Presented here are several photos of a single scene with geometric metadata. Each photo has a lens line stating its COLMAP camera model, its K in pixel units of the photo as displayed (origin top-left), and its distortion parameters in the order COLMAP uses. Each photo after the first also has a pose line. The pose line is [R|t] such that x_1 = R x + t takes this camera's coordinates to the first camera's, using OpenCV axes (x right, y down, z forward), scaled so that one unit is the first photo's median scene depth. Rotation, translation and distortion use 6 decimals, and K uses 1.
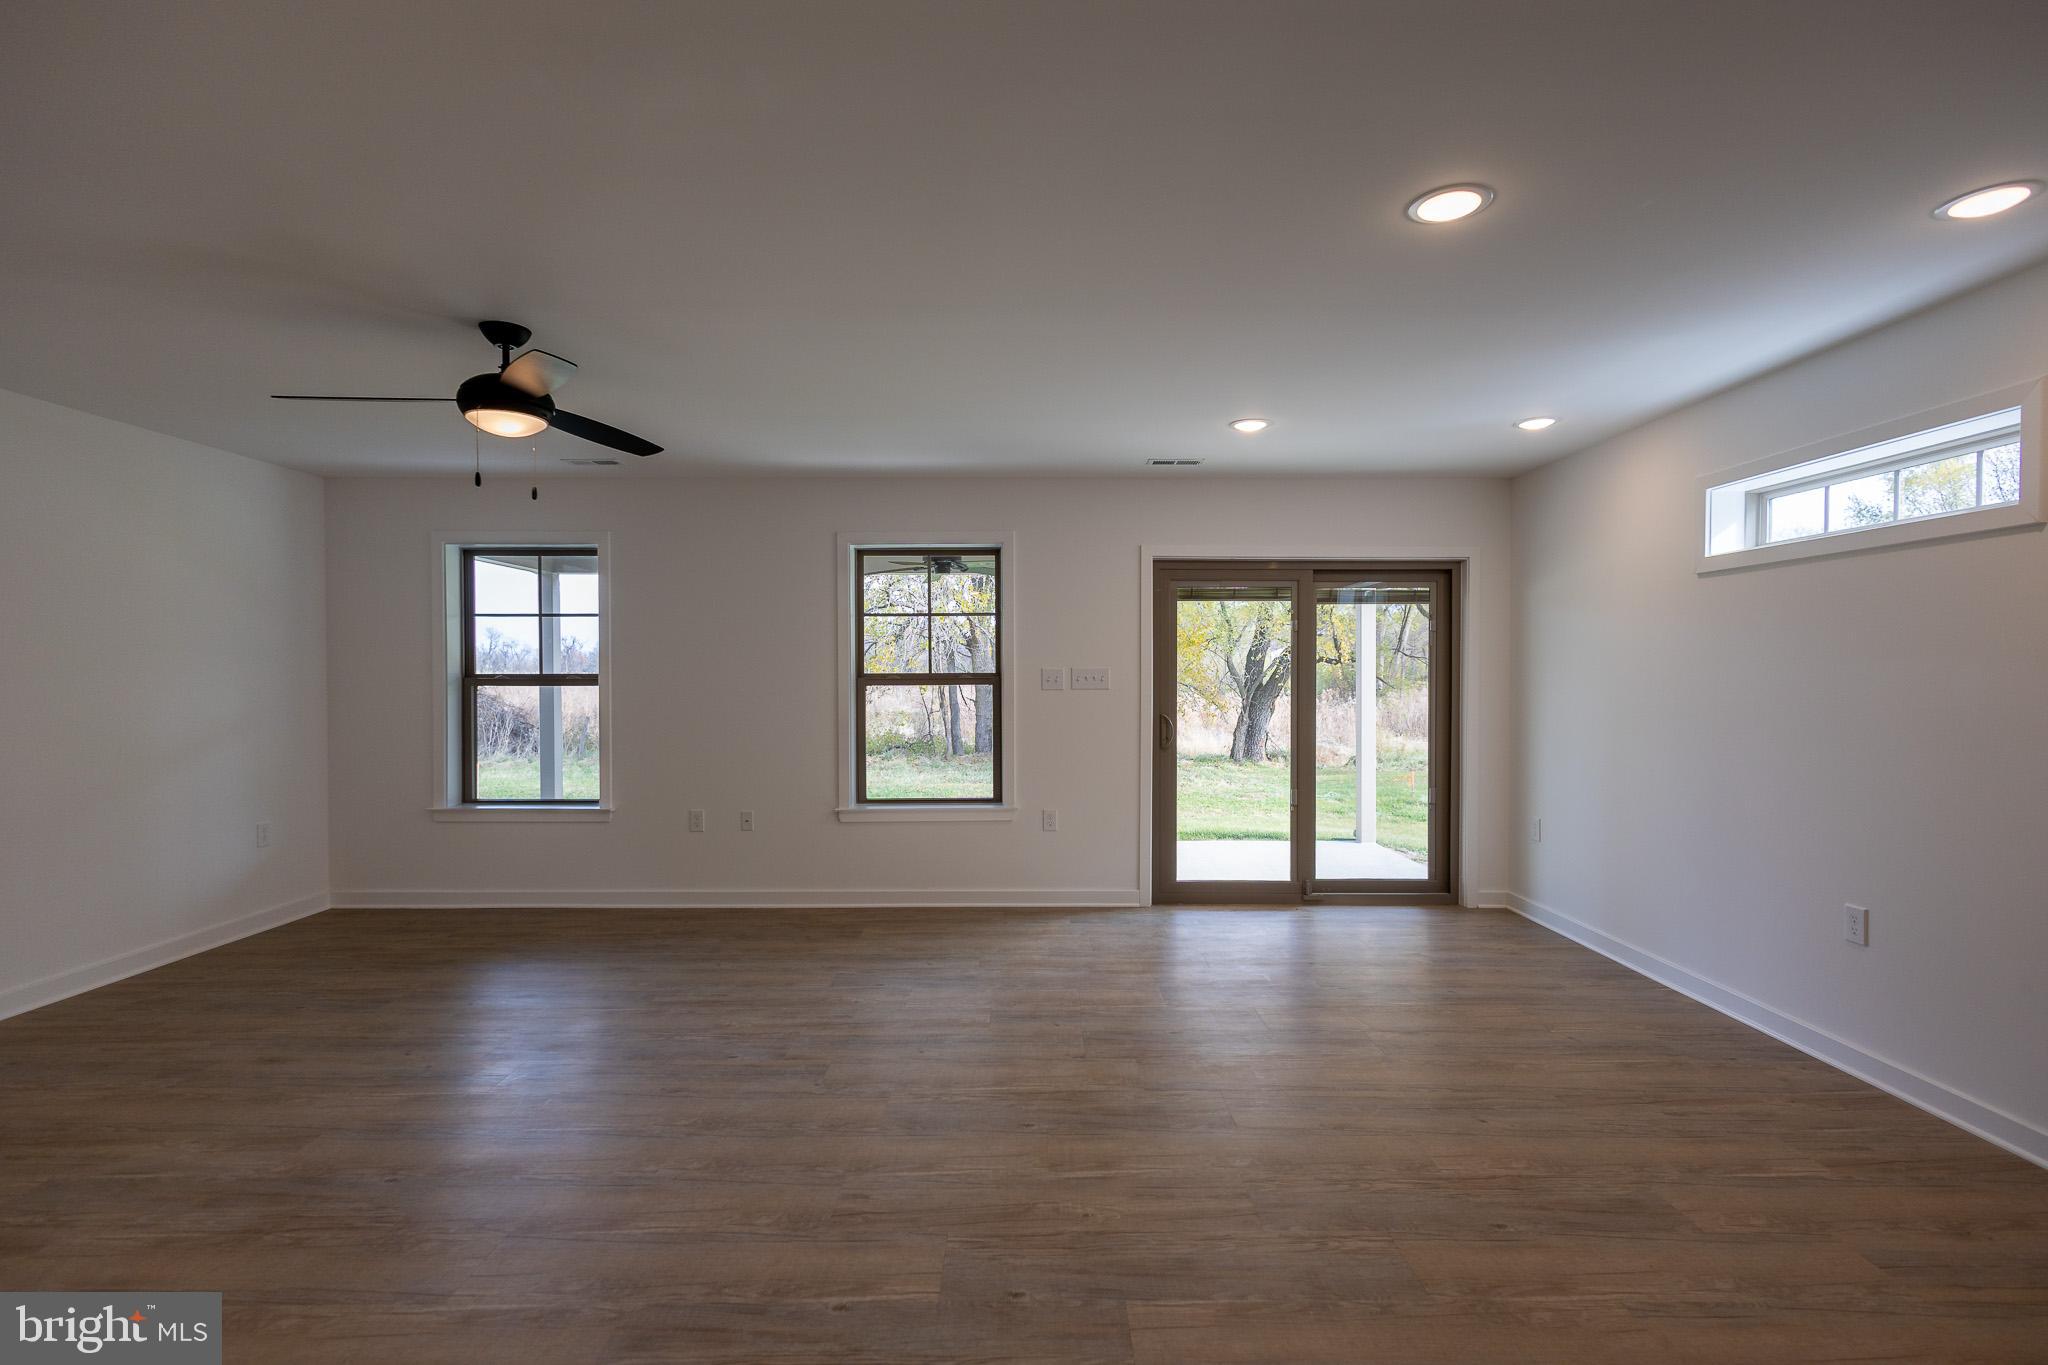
lens RADIAL K [[933.3, 0, 1018.0], [0, 933.3, 684.3], [0, 0, 1]] dist [0.008411, -0.000395]
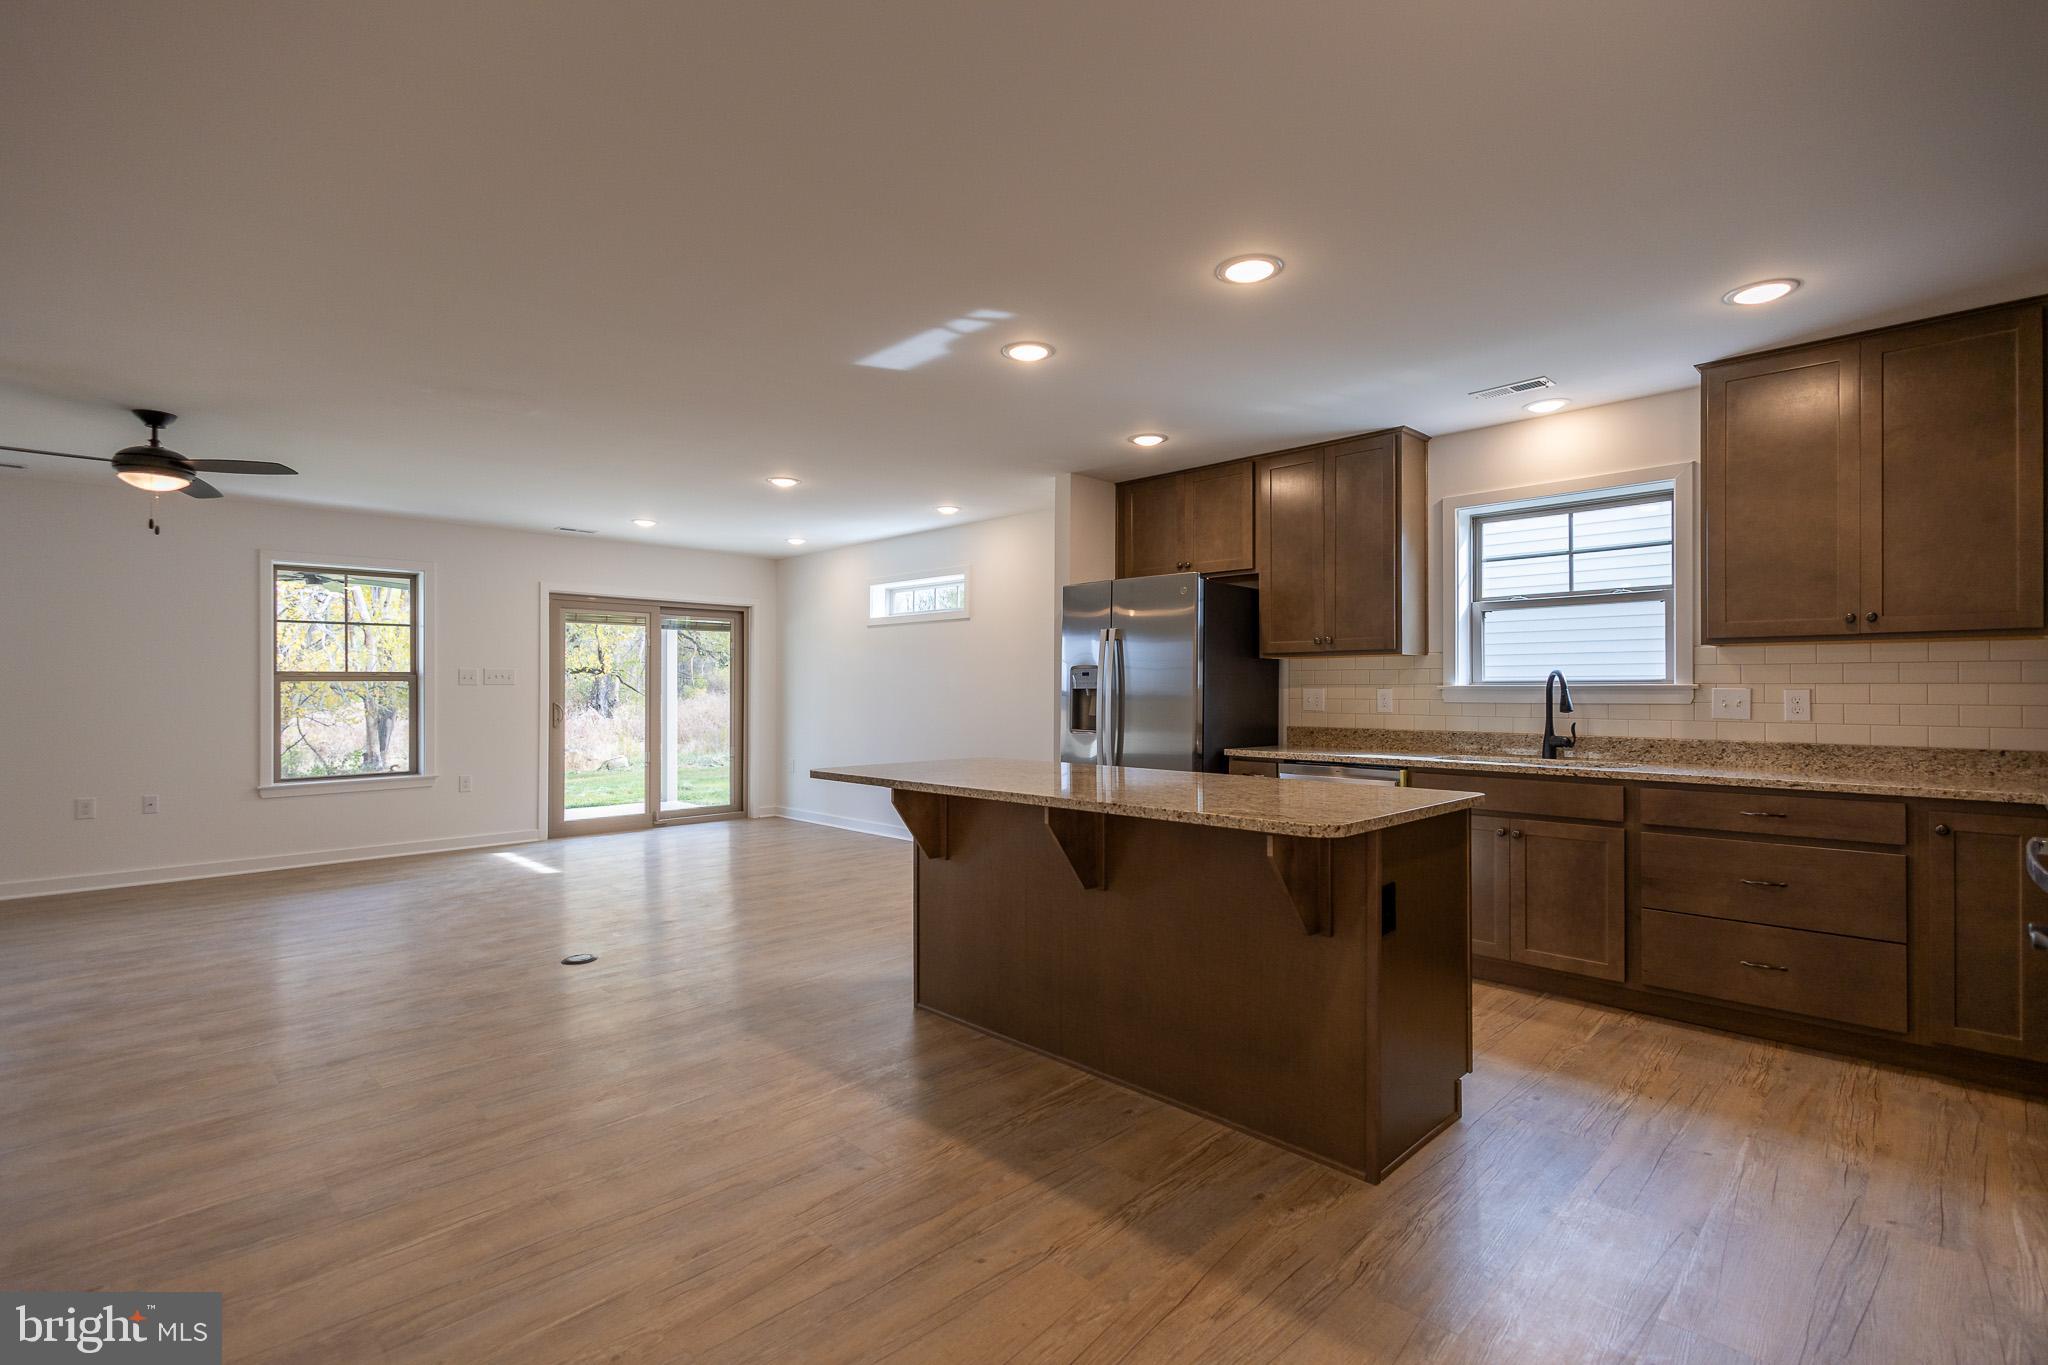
lens RADIAL K [[913.2, 0, 1047.4], [0, 913.2, 684.4], [0, 0, 1]] dist [0.004267, -0.000520]
pose [[0.684676, 0.003162, 0.728841, -0.346941], [0.007180, 0.999913, -0.011083, 0.025566], [-0.728812, 0.012821, 0.684594, -0.491740]]
